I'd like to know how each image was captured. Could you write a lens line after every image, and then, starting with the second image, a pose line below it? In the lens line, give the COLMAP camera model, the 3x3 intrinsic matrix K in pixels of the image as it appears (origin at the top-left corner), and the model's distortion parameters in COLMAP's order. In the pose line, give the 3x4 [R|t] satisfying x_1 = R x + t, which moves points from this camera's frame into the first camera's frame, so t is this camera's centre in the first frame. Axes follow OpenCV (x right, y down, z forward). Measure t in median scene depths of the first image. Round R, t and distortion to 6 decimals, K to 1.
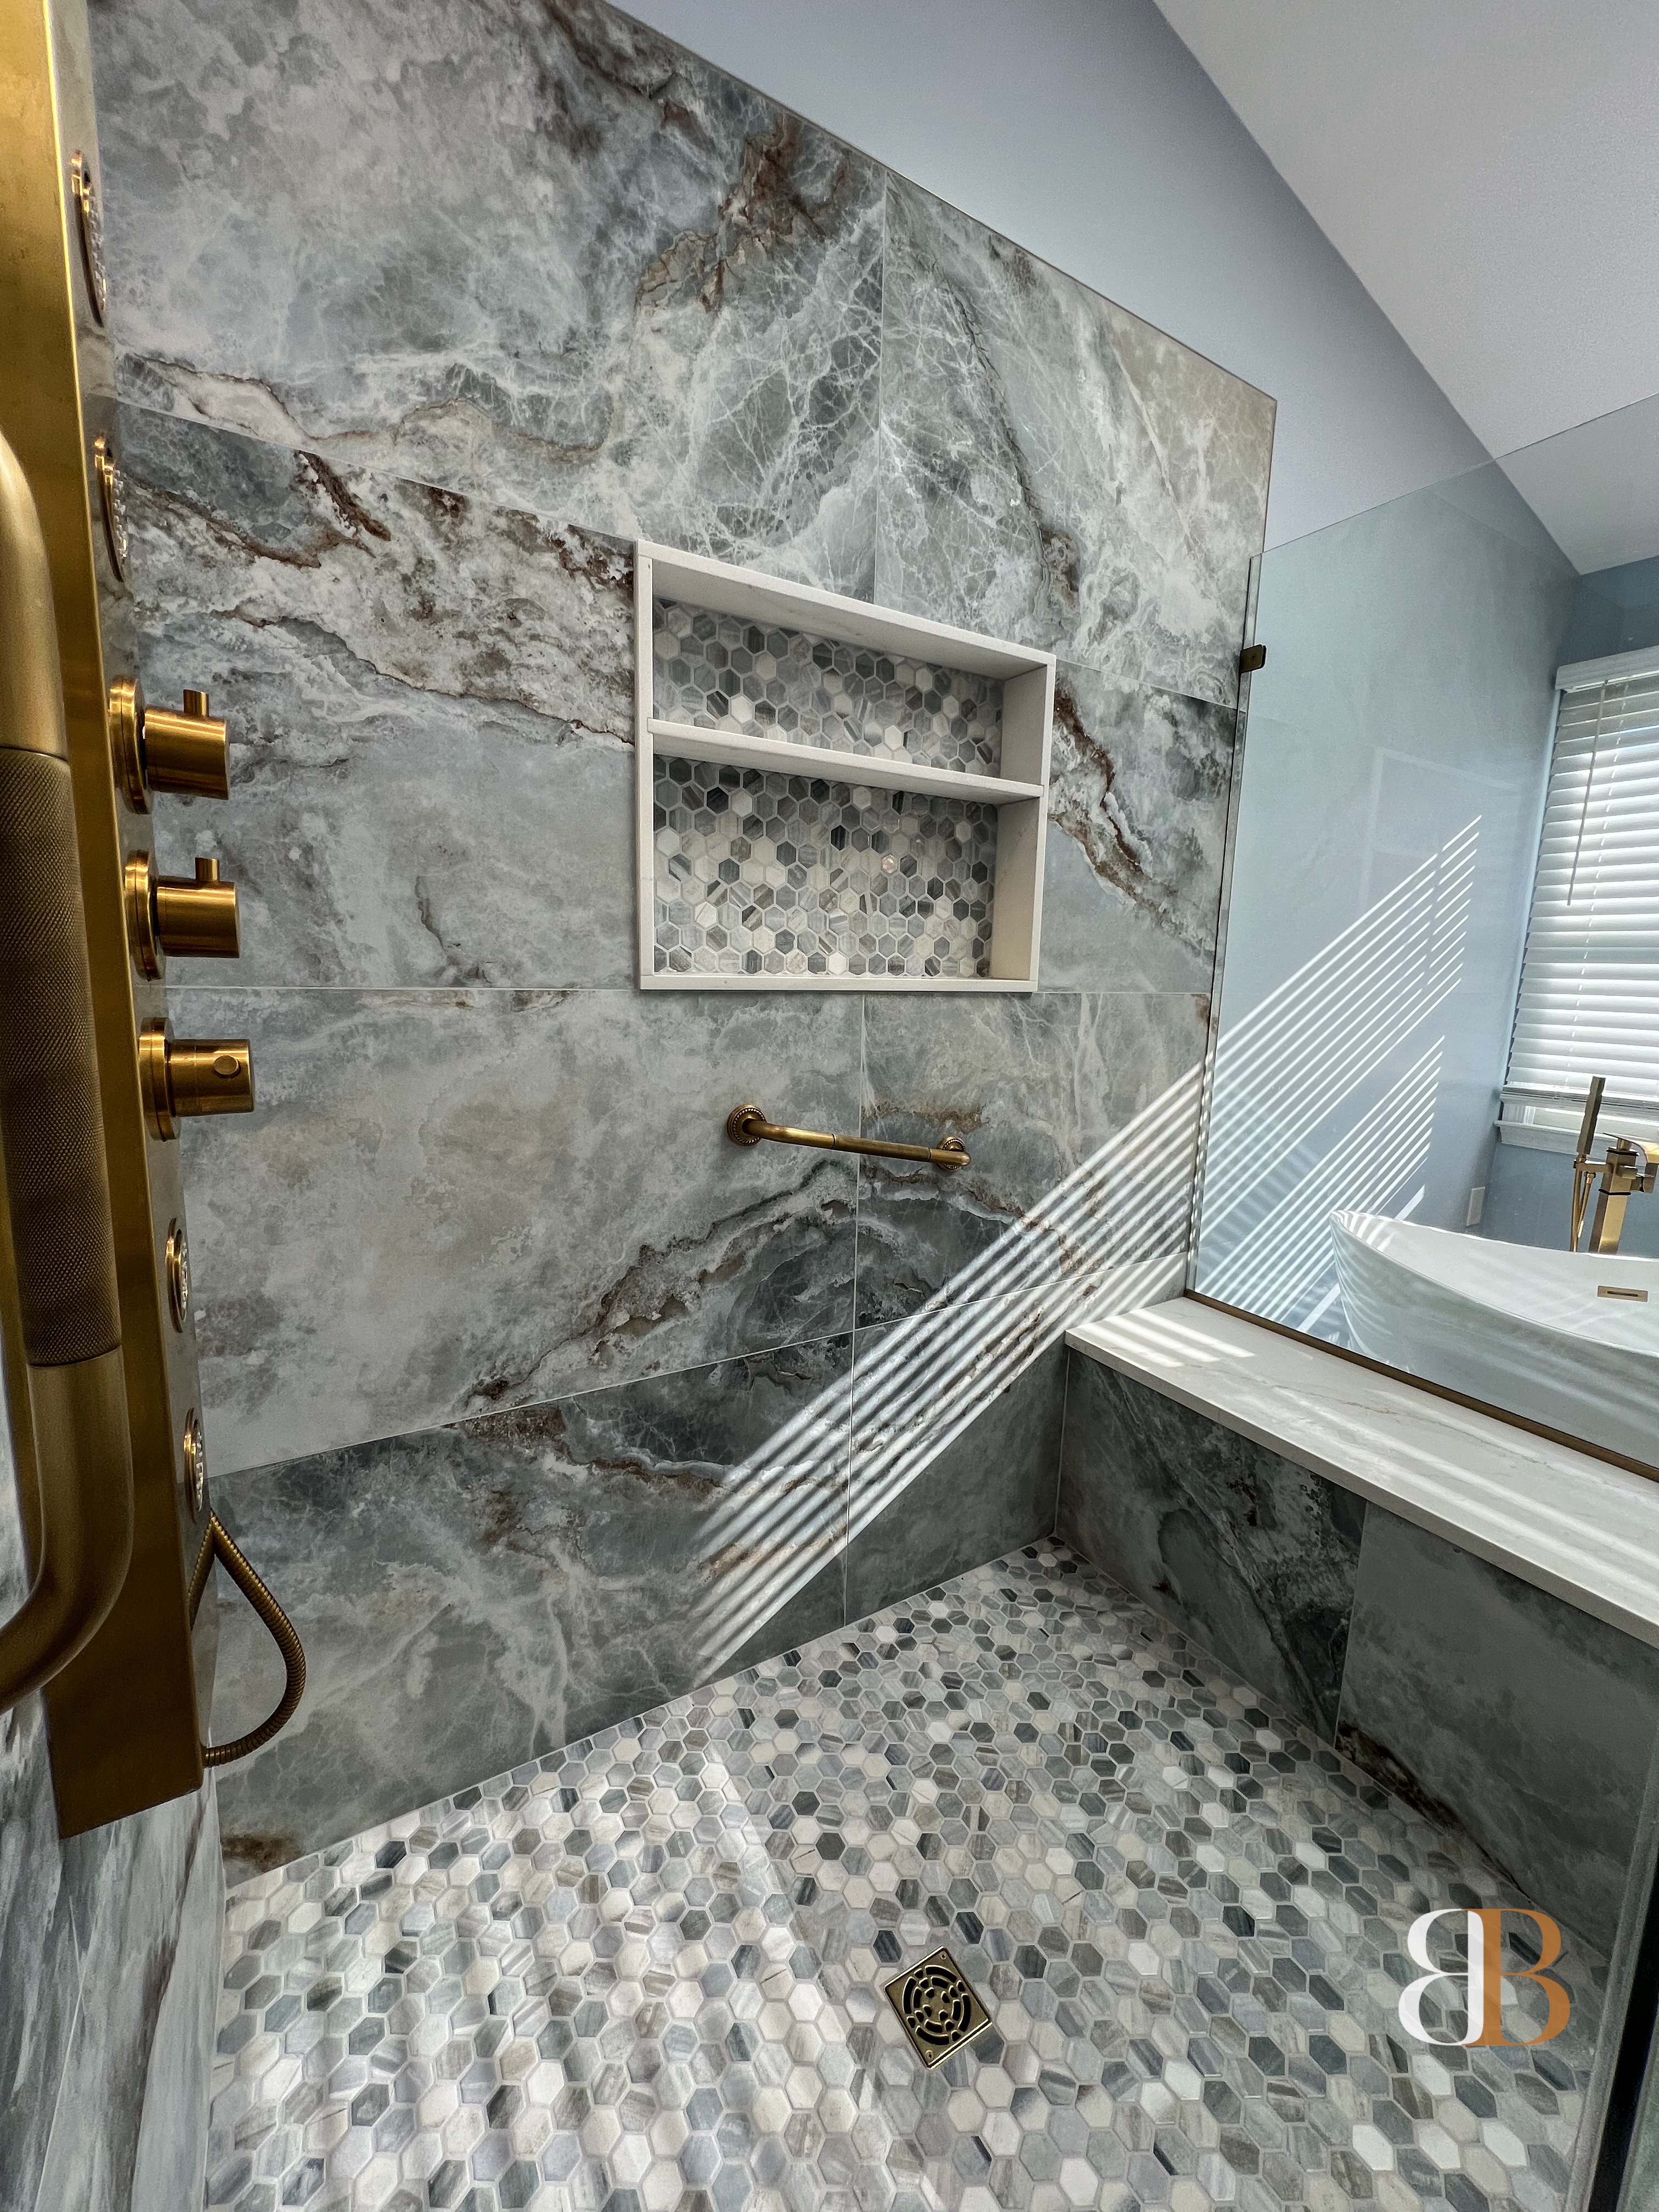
lens RADIAL K [[885.5, 0, 836.6], [0, 885.5, 1103.0], [0, 0, 1]] dist [-0.003708, 0.000937]
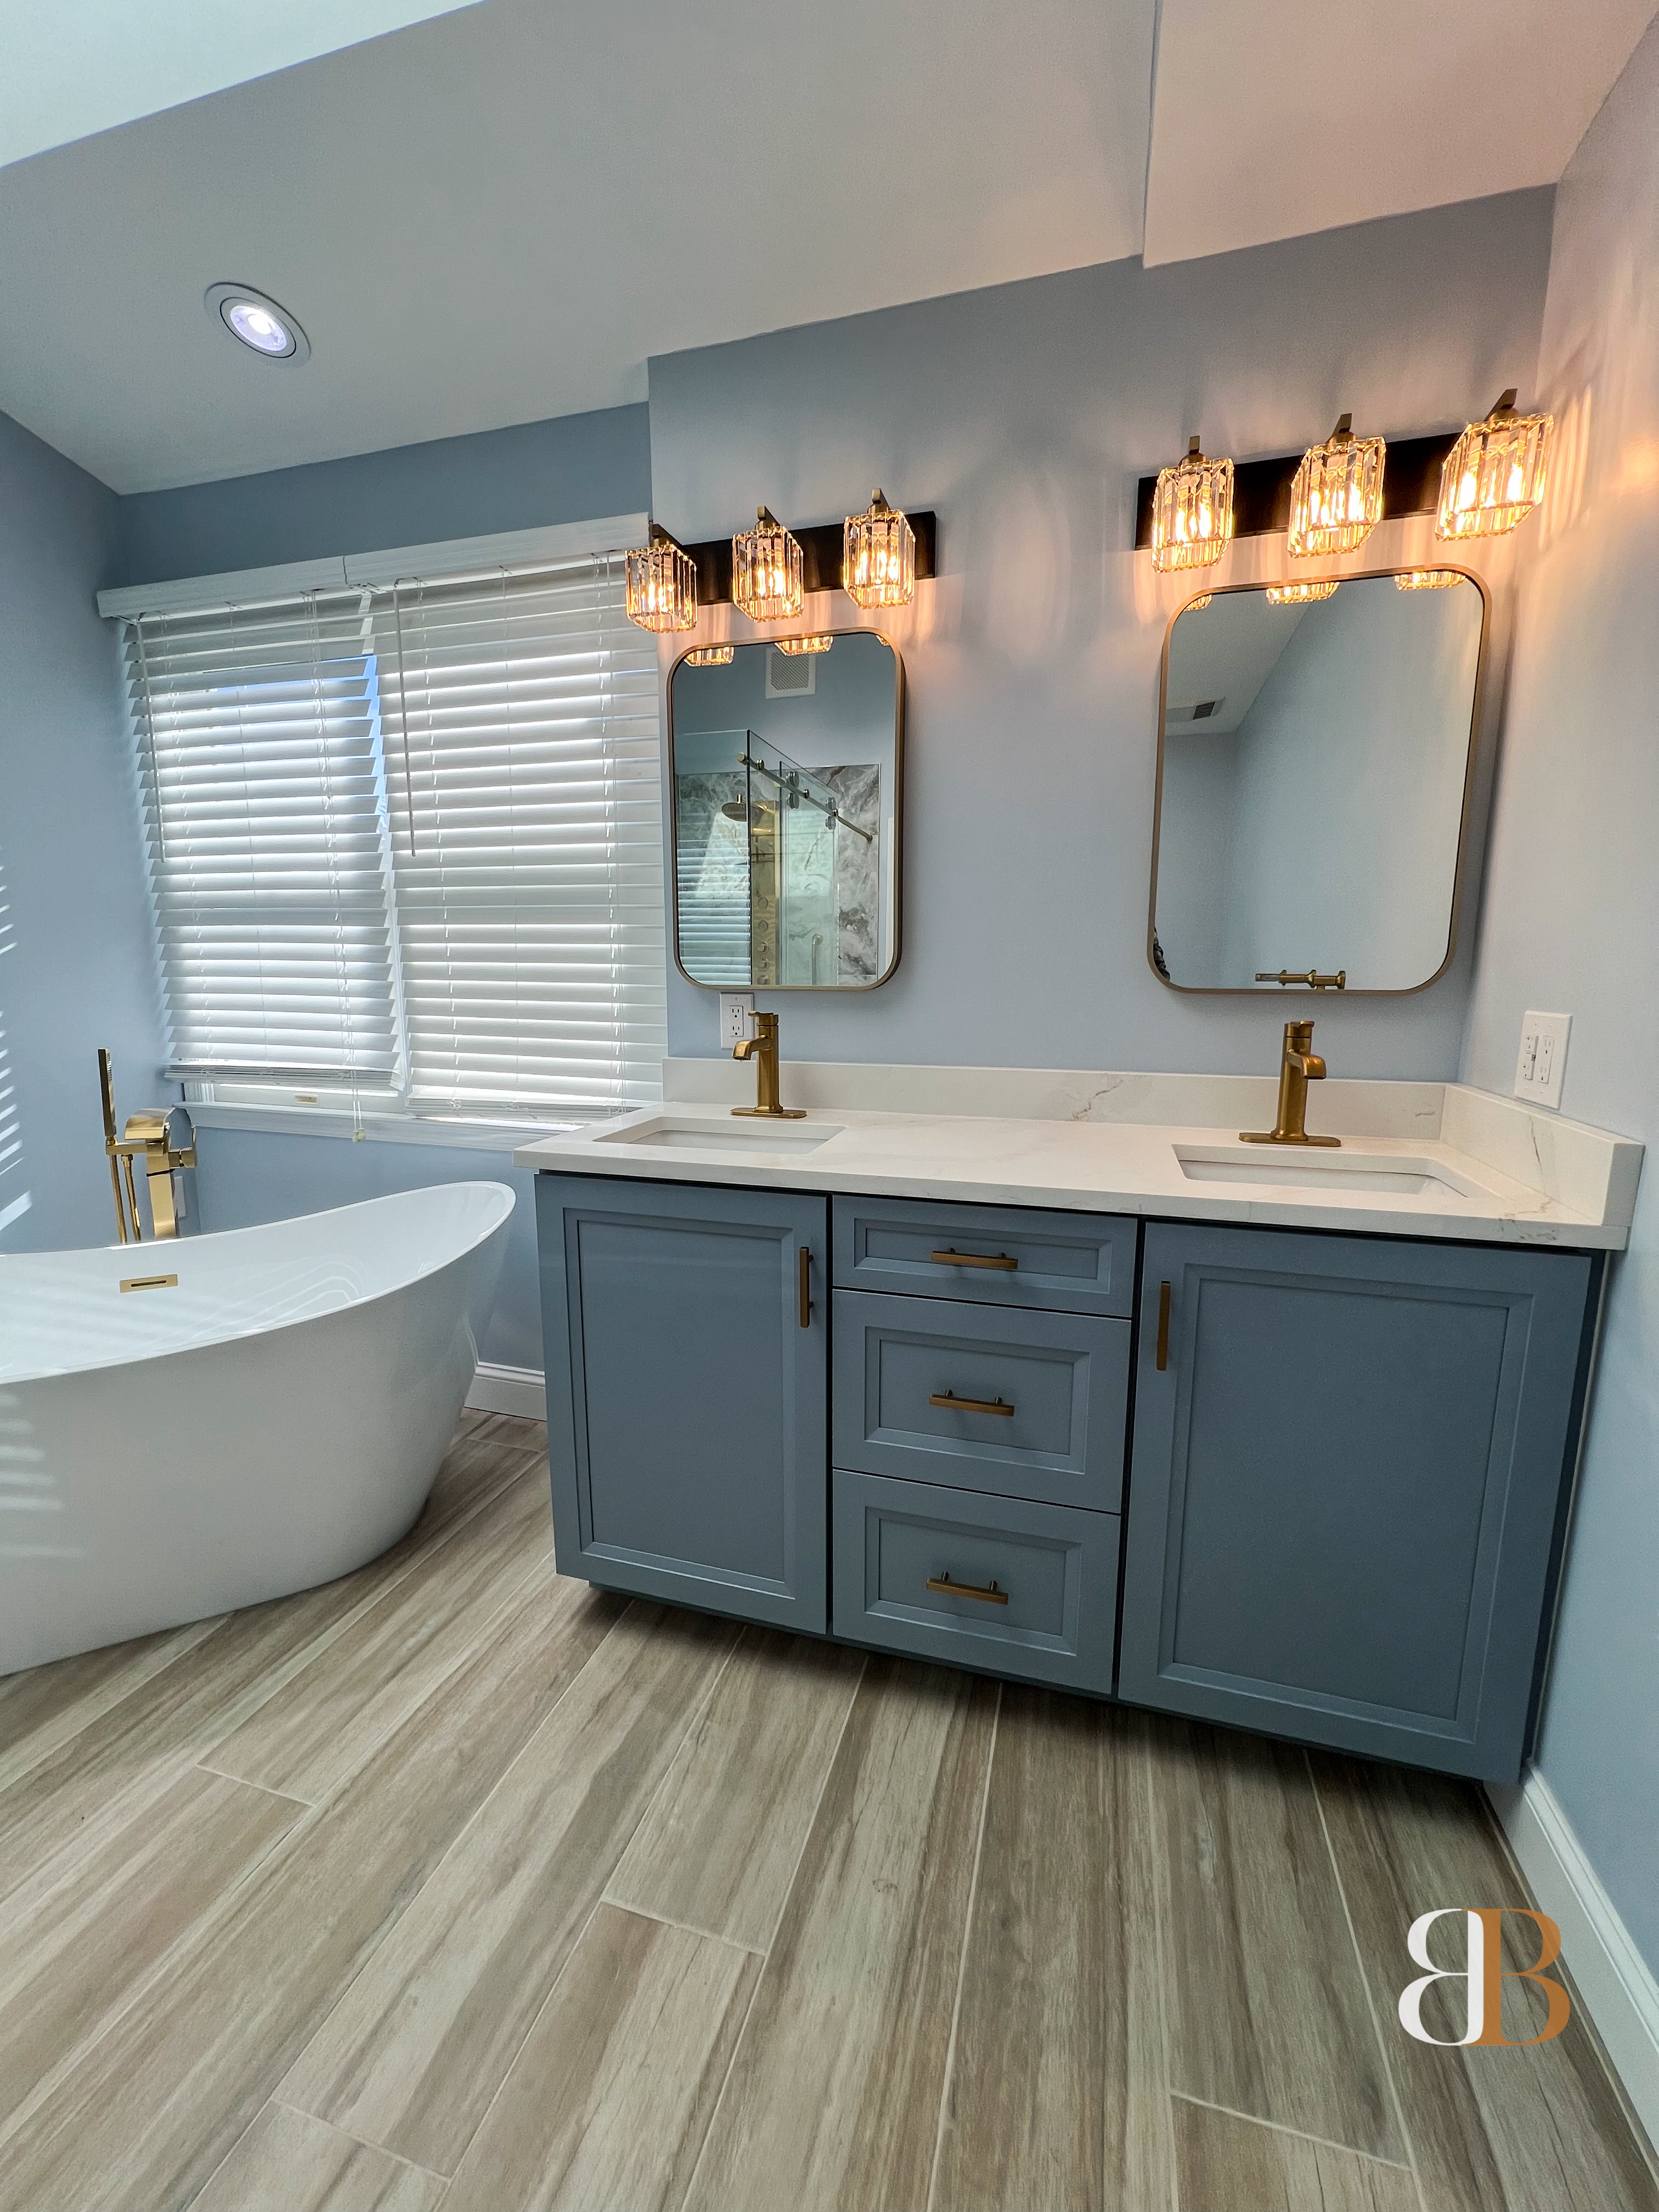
lens RADIAL K [[885.5, 0, 837.4], [0, 885.5, 1104.3], [0, 0, 1]] dist [-0.003708, 0.000937]
pose [[0.740410, -0.131605, 0.659146, 1.270058], [0.122707, 0.990630, 0.059954, 0.097780], [-0.660860, 0.036491, 0.749621, -0.242957]]
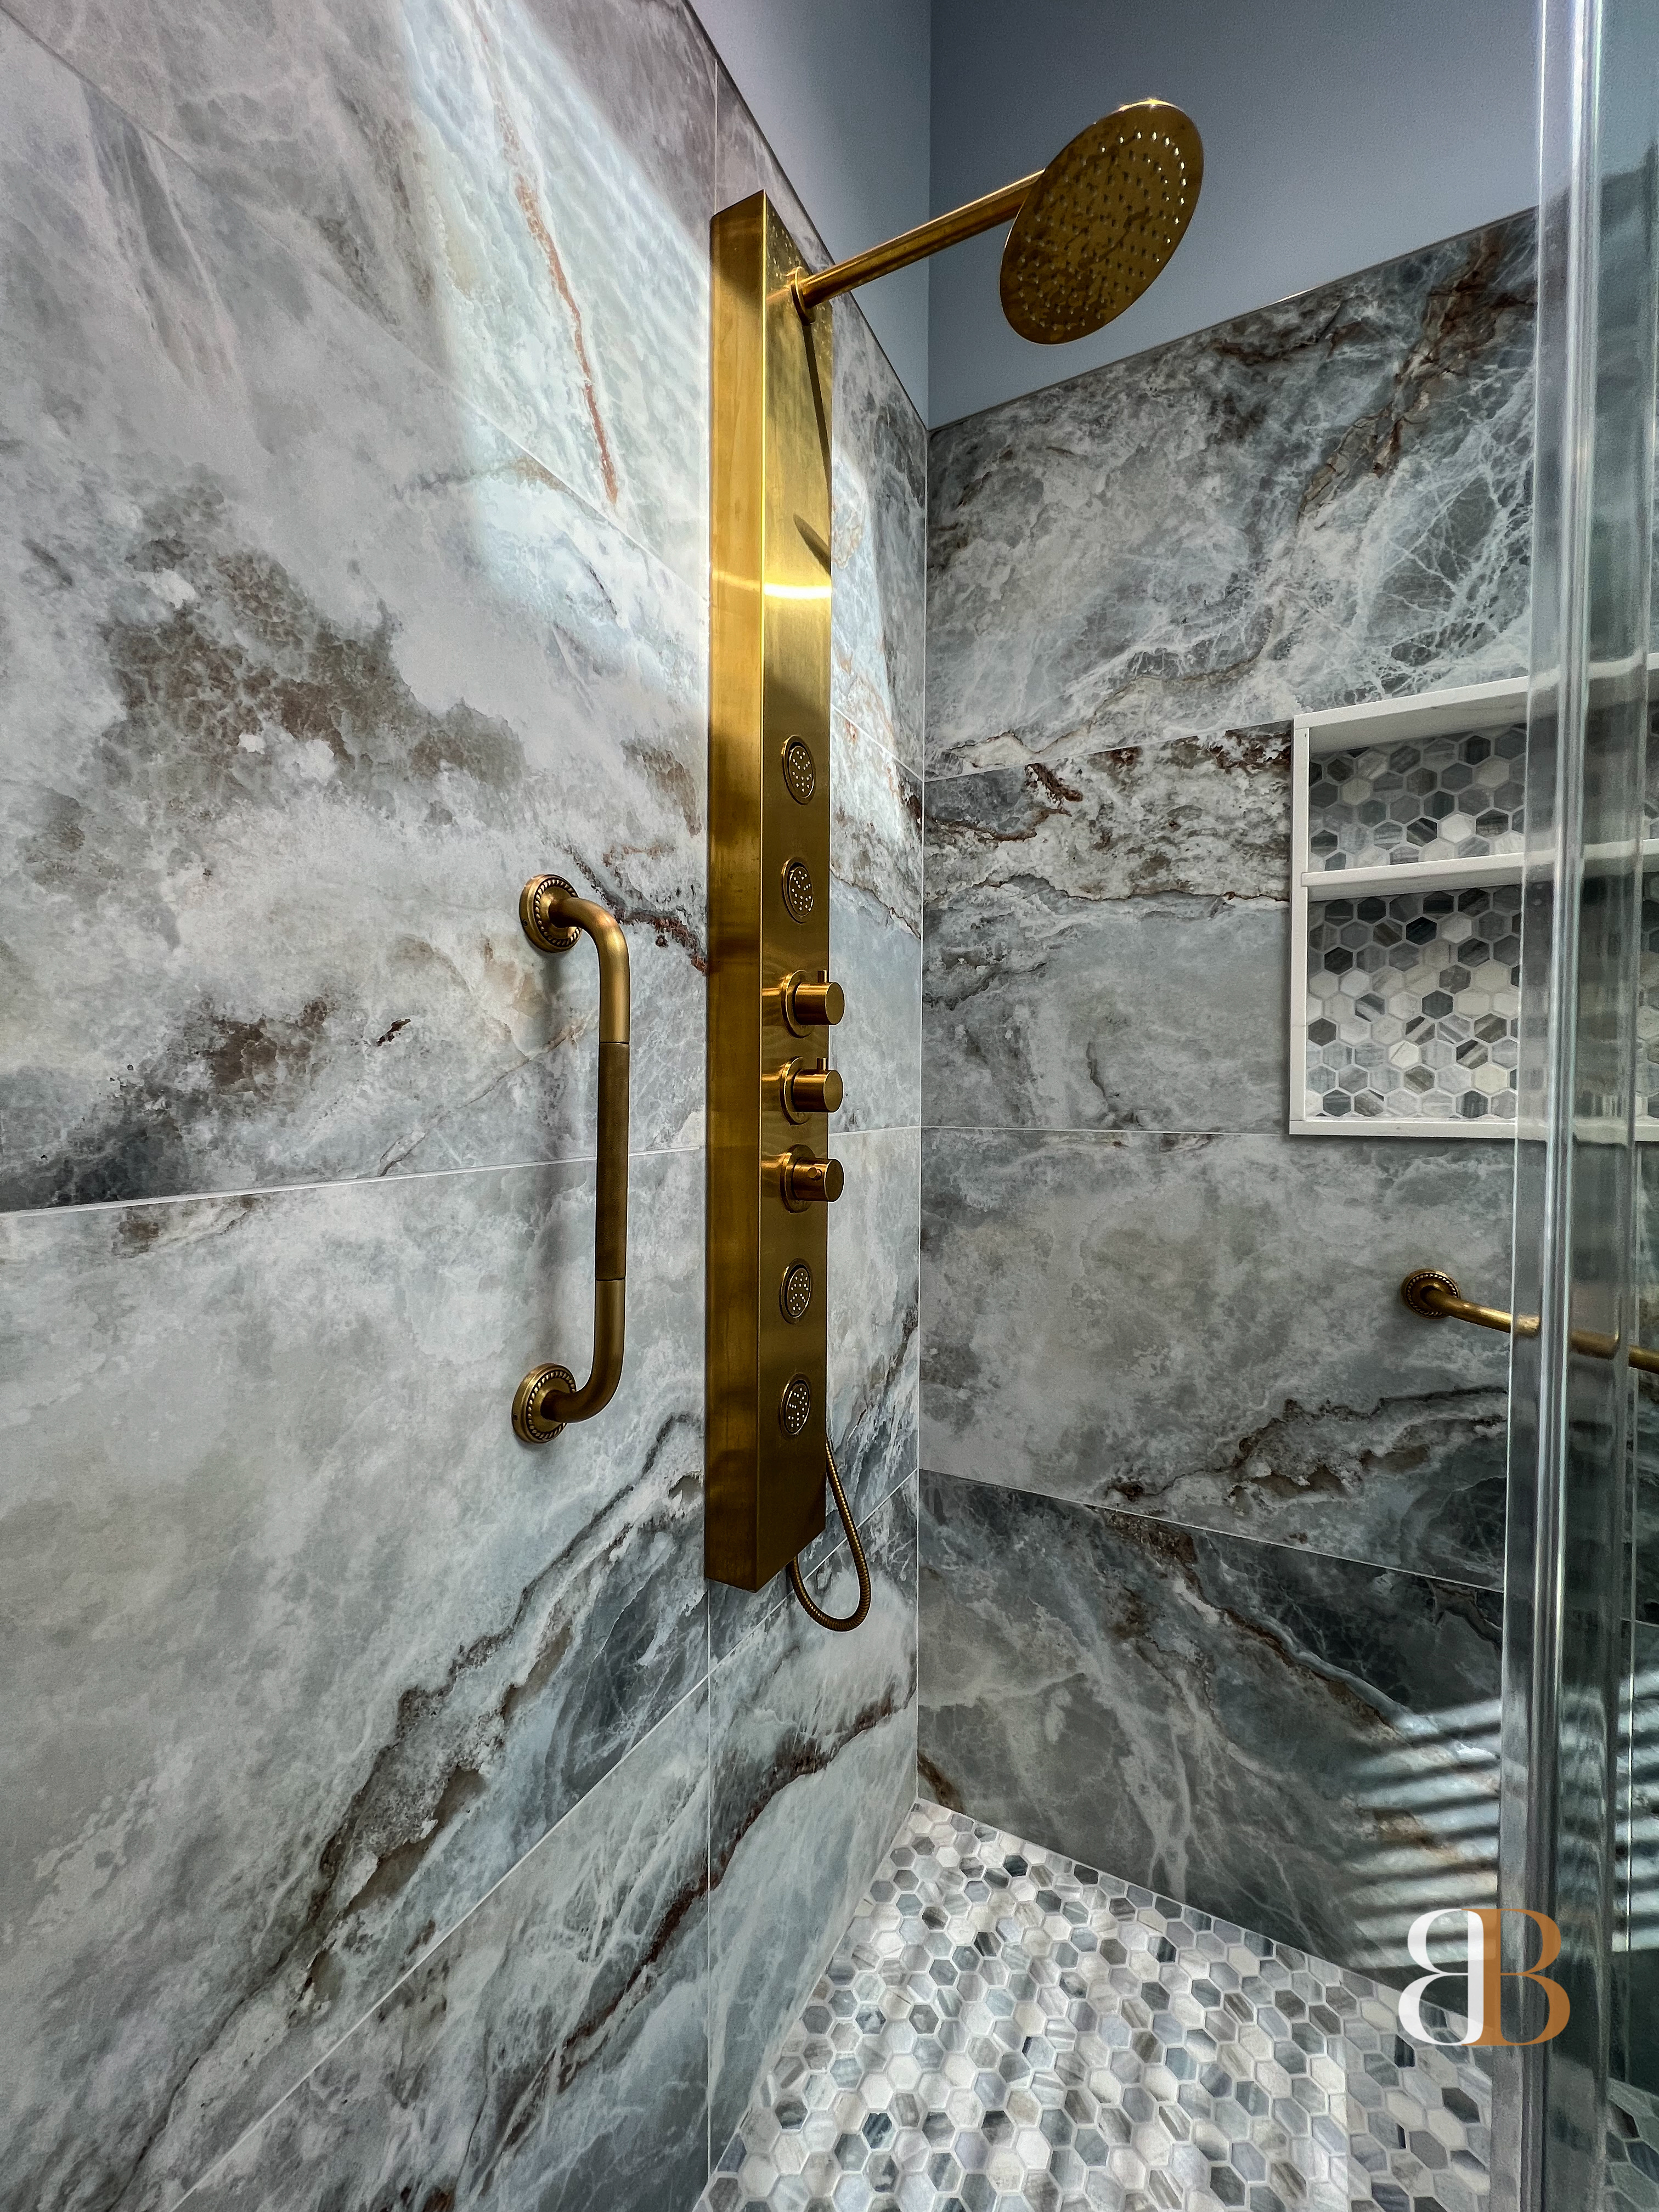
lens RADIAL K [[885.5, 0, 837.8], [0, 885.5, 1103.6], [0, 0, 1]] dist [-0.003708, 0.000937]
pose [[0.517477, -0.011414, -0.855621, 0.325101], [-0.121750, 0.988756, -0.086824, -0.012185], [0.846991, 0.149101, 0.510269, 0.047060]]
